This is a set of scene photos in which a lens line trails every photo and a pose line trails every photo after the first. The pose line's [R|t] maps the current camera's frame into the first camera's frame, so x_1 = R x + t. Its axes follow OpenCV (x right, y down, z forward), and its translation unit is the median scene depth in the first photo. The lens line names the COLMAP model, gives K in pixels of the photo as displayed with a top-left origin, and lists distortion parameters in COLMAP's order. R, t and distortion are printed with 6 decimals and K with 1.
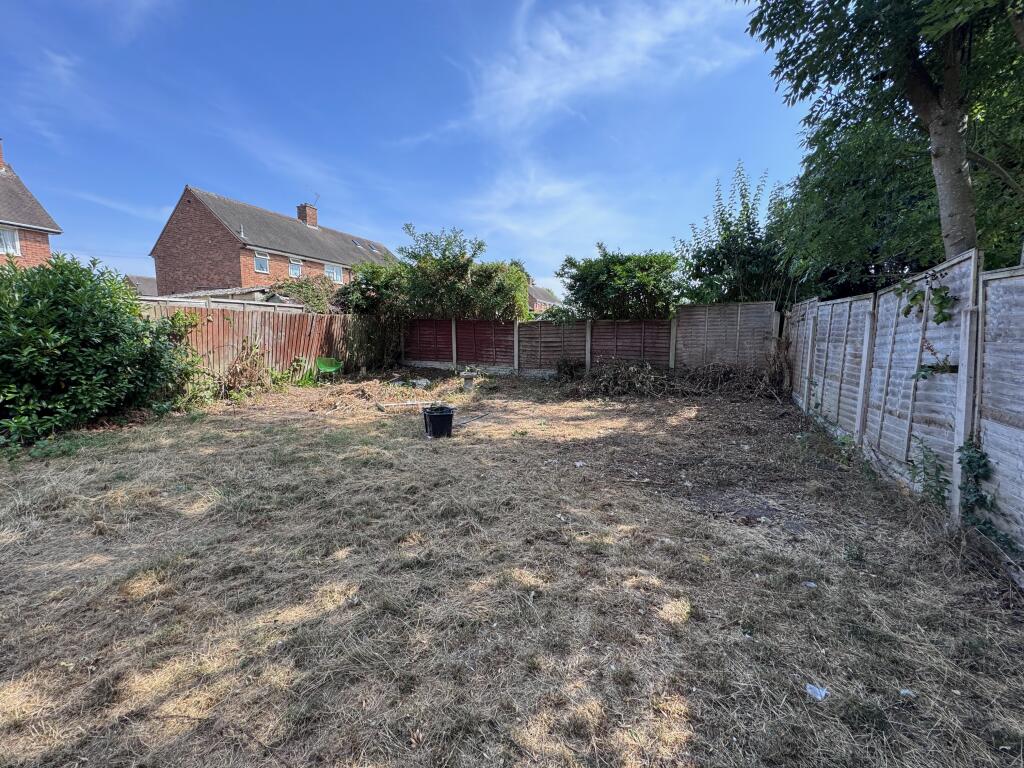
lens RADIAL K [[411.9, 0, 511.9], [0, 411.9, 383.9], [0, 0, 1]] dist [-0.003045, 0.000359]
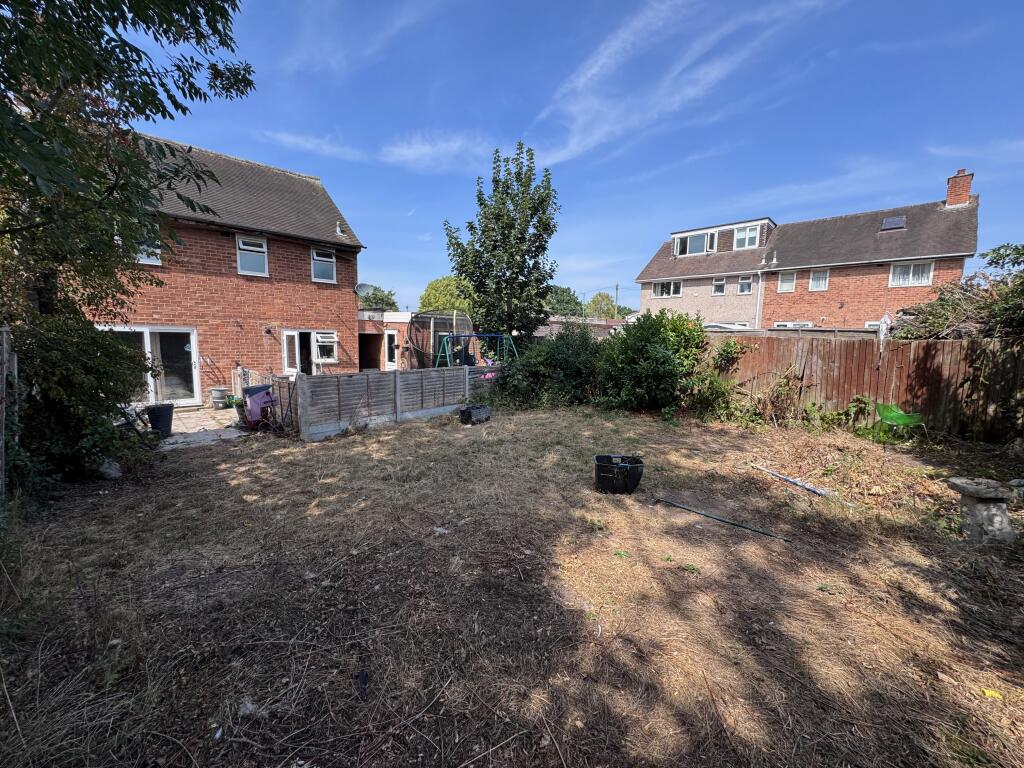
lens RADIAL K [[411.9, 0, 511.7], [0, 411.9, 382.8], [0, 0, 1]] dist [-0.003045, 0.000359]
pose [[-0.402905, 0.092009, -0.910605, 0.414329], [-0.132704, 0.978547, 0.157590, -0.117426], [0.905570, 0.184335, -0.382051, 0.663655]]
